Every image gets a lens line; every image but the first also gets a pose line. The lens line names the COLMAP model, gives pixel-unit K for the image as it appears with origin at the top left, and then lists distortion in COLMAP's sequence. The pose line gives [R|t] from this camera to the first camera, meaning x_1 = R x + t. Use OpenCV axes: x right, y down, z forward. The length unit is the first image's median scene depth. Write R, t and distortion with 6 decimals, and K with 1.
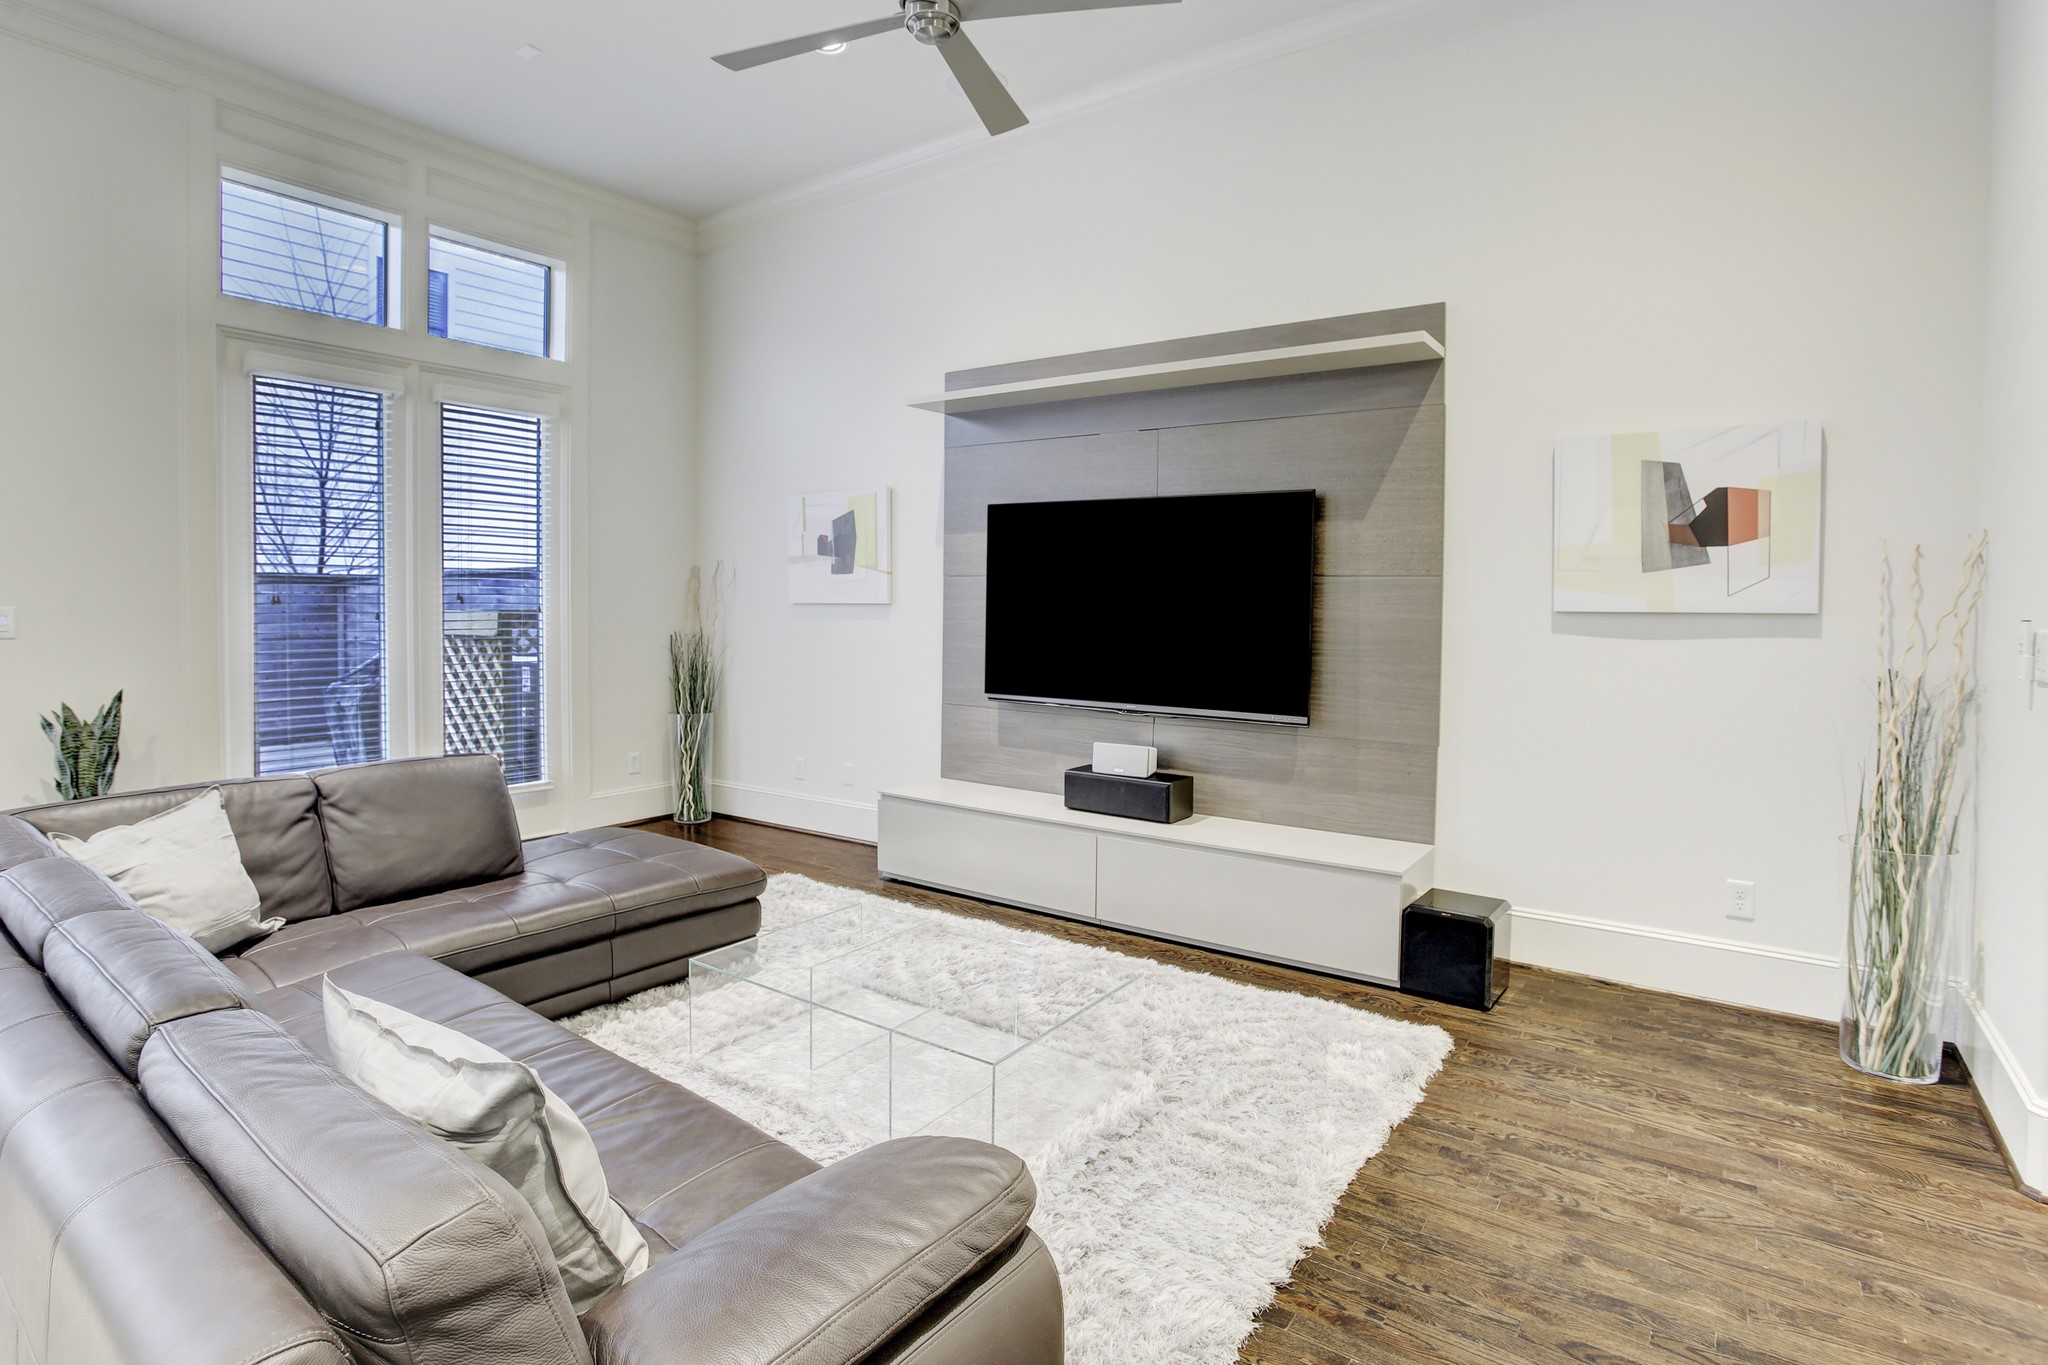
lens RADIAL K [[1047.1, 0, 1024.1], [0, 1047.1, 624.8], [0, 0, 1]] dist [-0.071352, 0.040736]
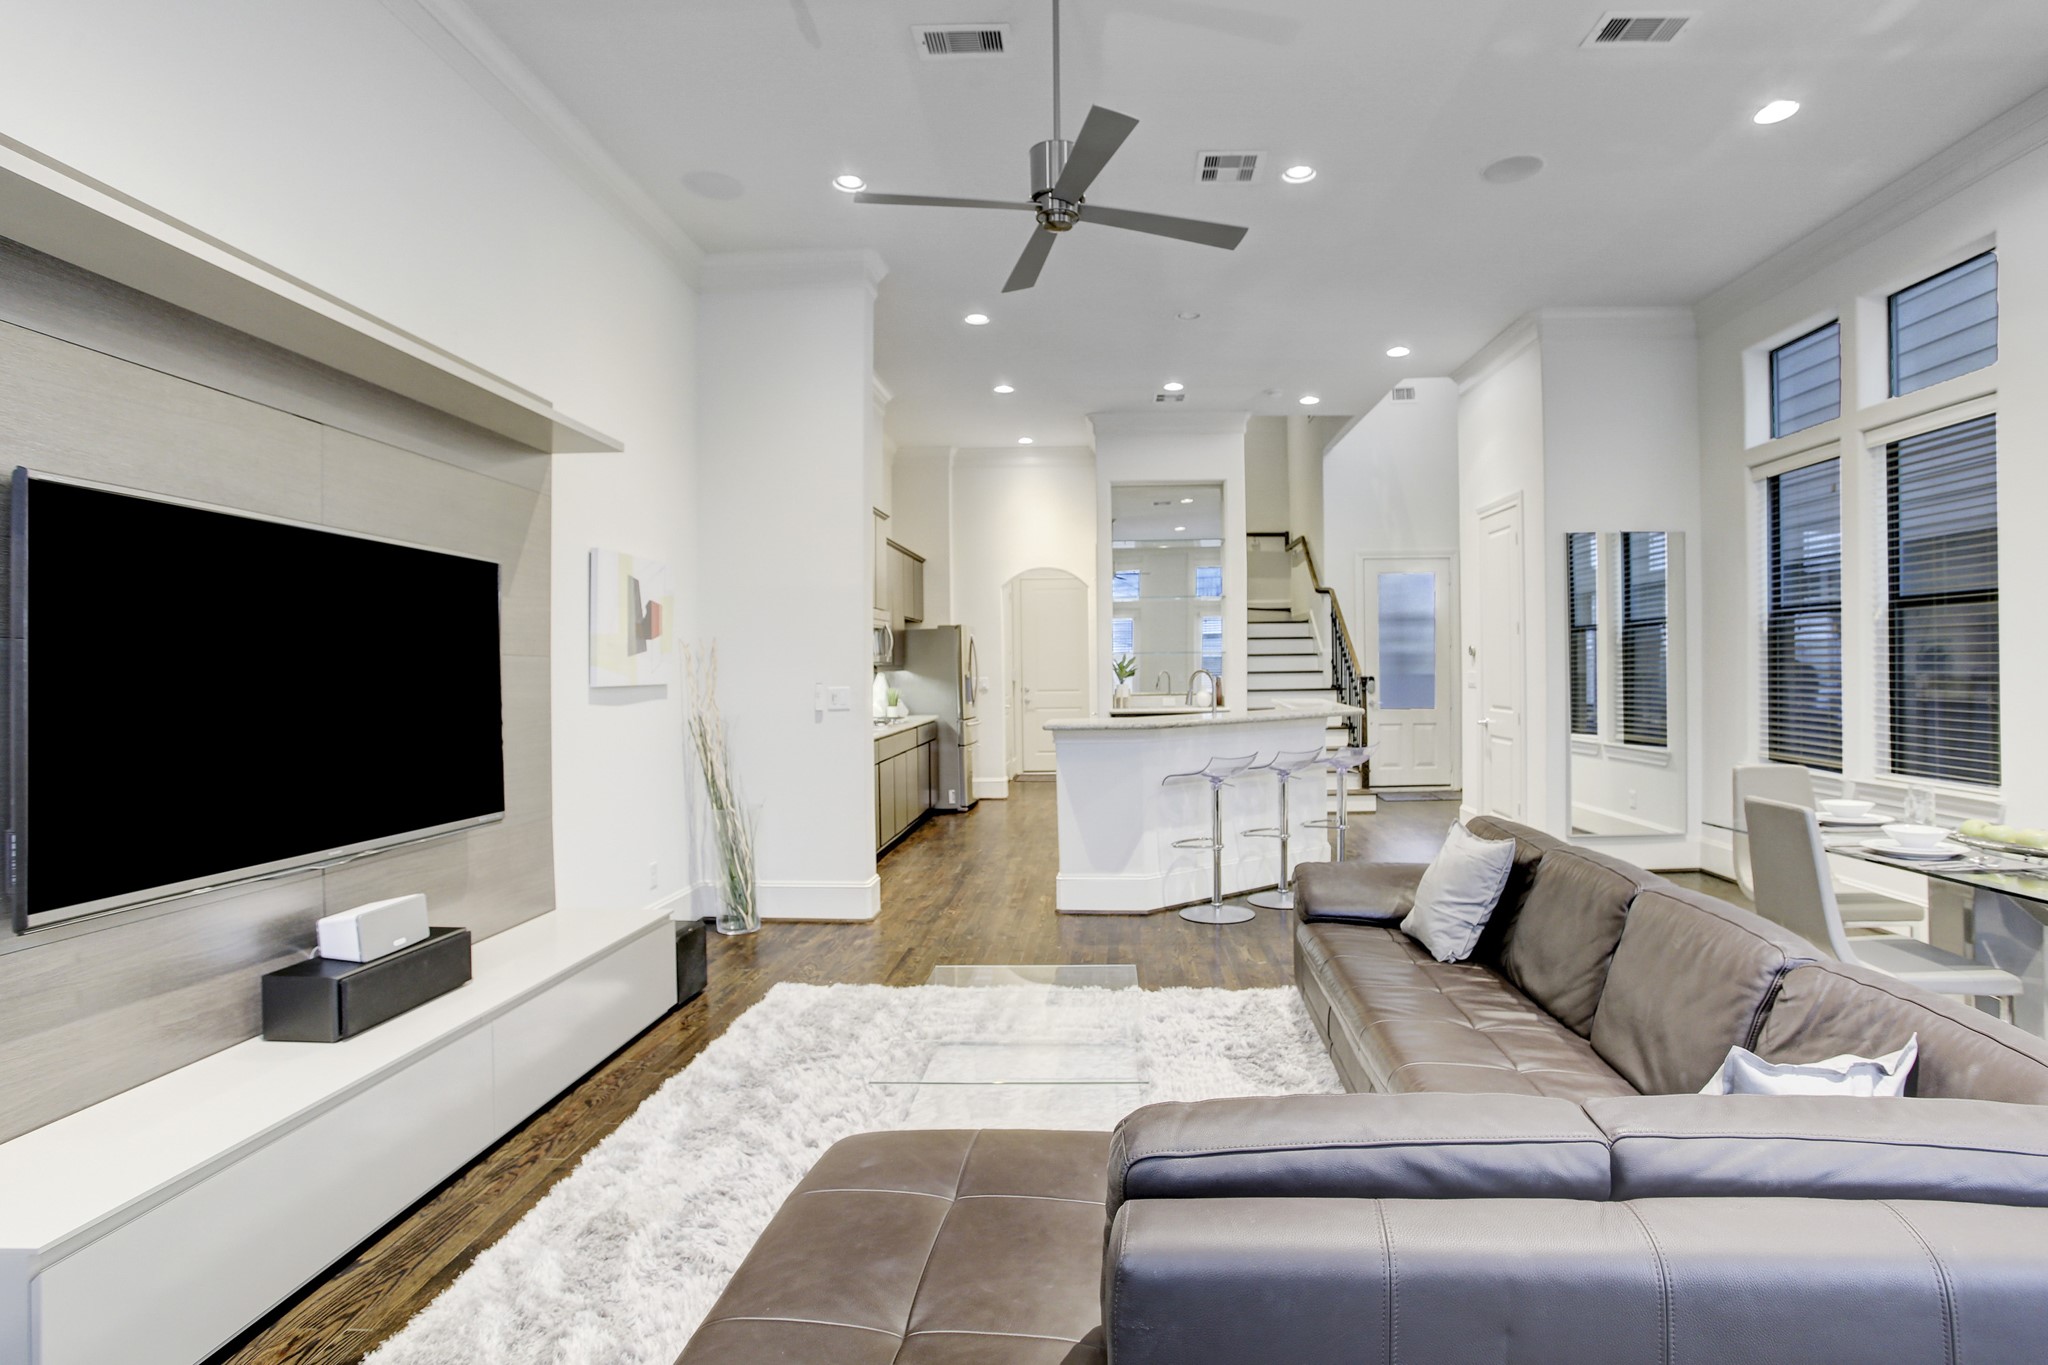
lens RADIAL K [[1031.7, 0, 1025.2], [0, 1031.7, 646.7], [0, 0, 1]] dist [-0.001014, -0.000103]
pose [[-0.510721, 0.018648, 0.859544, -0.609276], [0.023320, 0.999697, -0.007832, -0.029277], [-0.859430, 0.016044, -0.511001, 0.891092]]
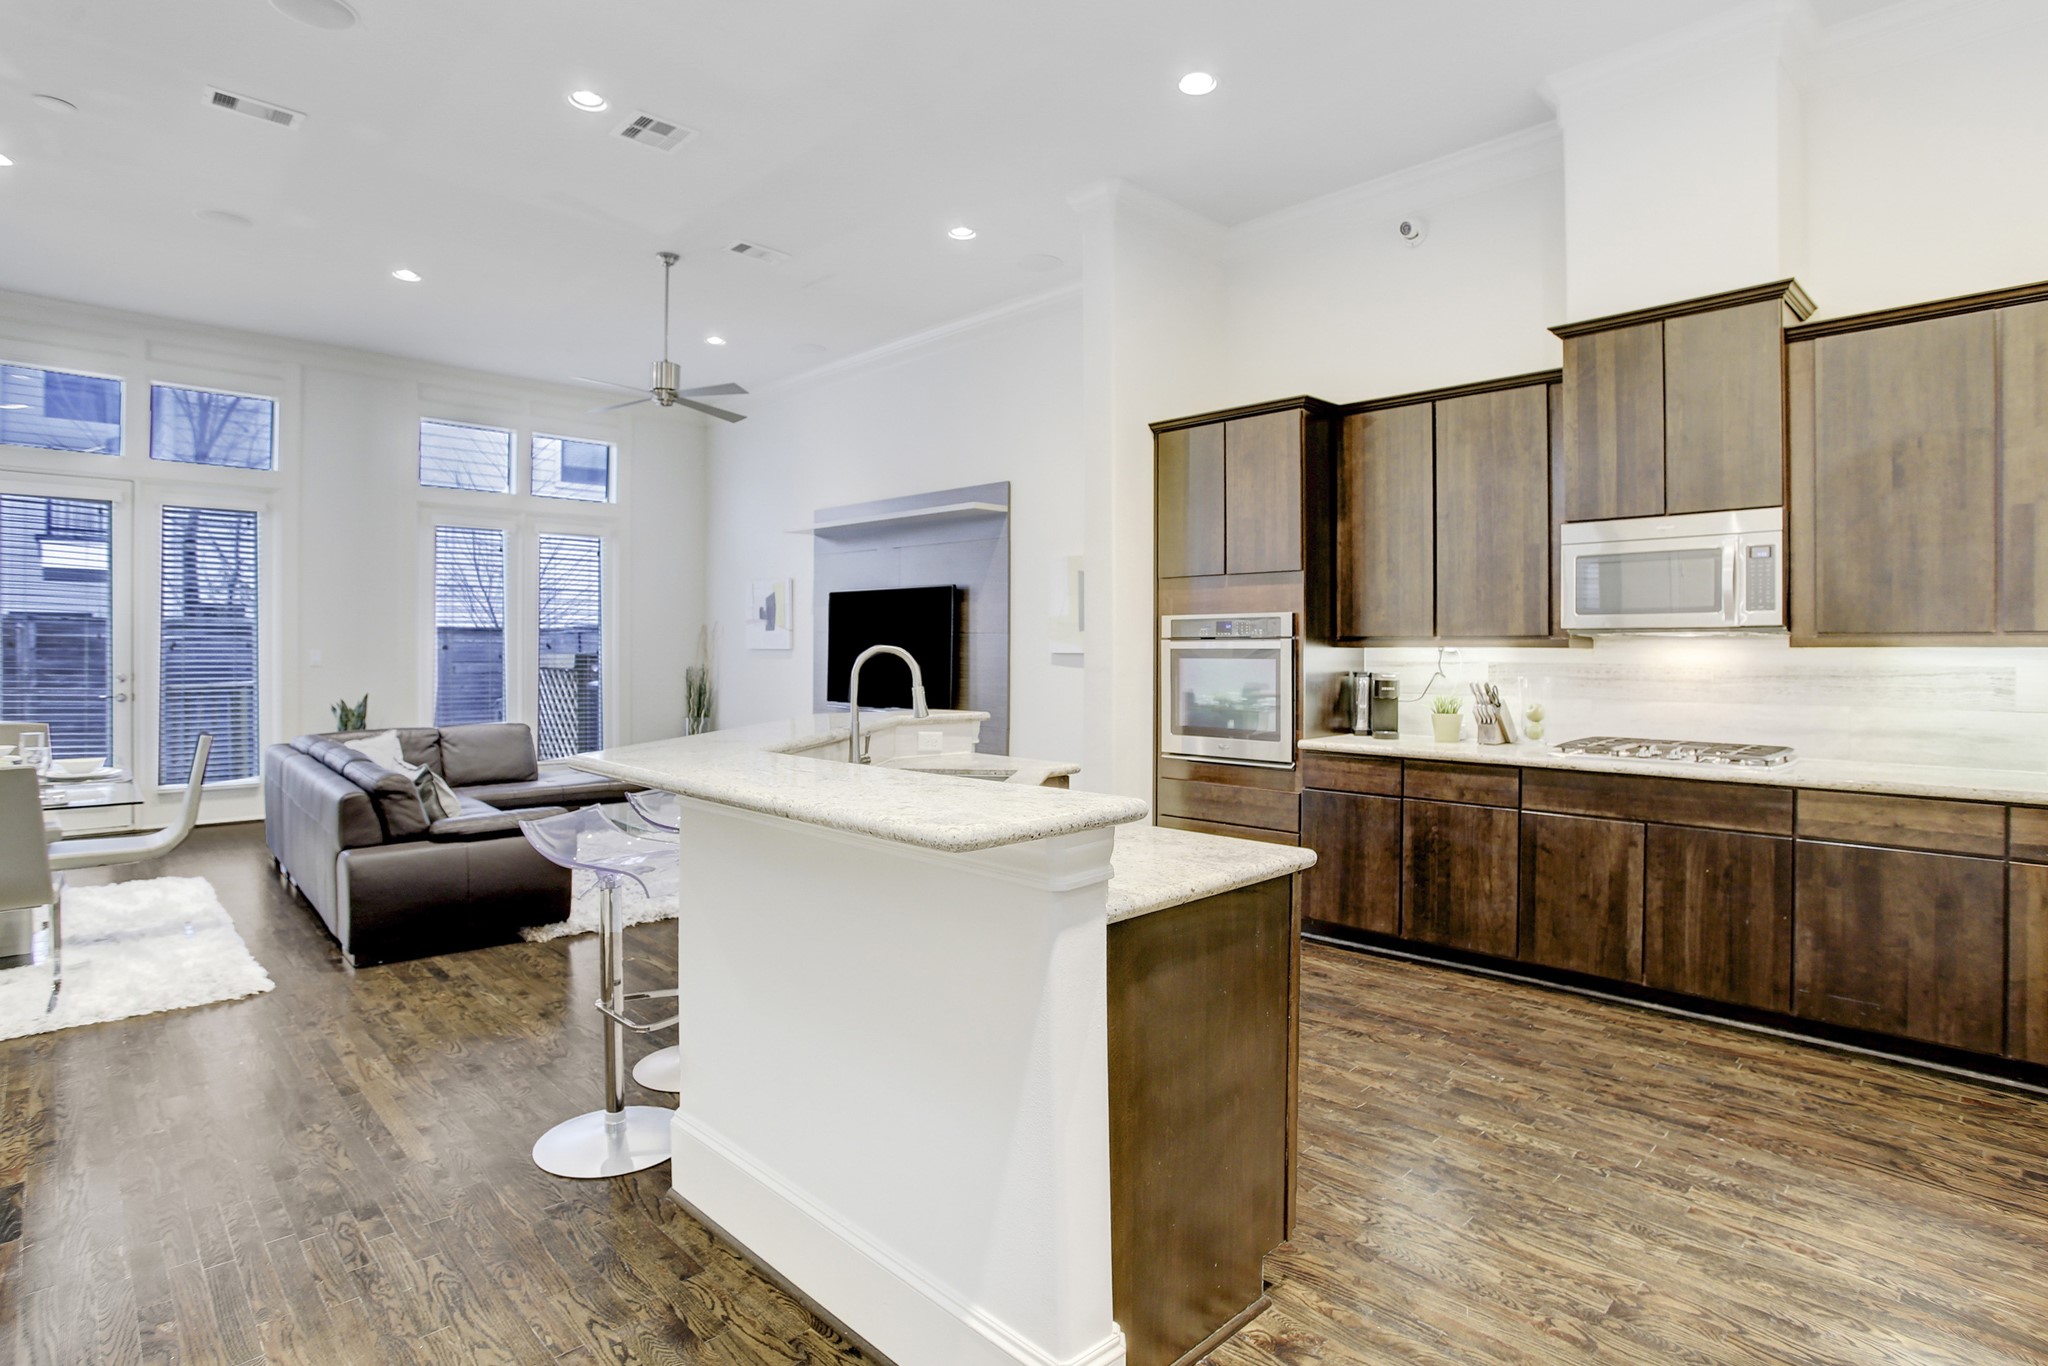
lens RADIAL K [[1031.7, 0, 1025.2], [0, 1031.7, 647.2], [0, 0, 1]] dist [-0.001014, -0.000103]
pose [[0.982429, -0.000274, -0.186634, 0.602922], [-0.003852, 0.999756, -0.021747, 0.012321], [0.186595, 0.022084, 0.982189, -0.595196]]
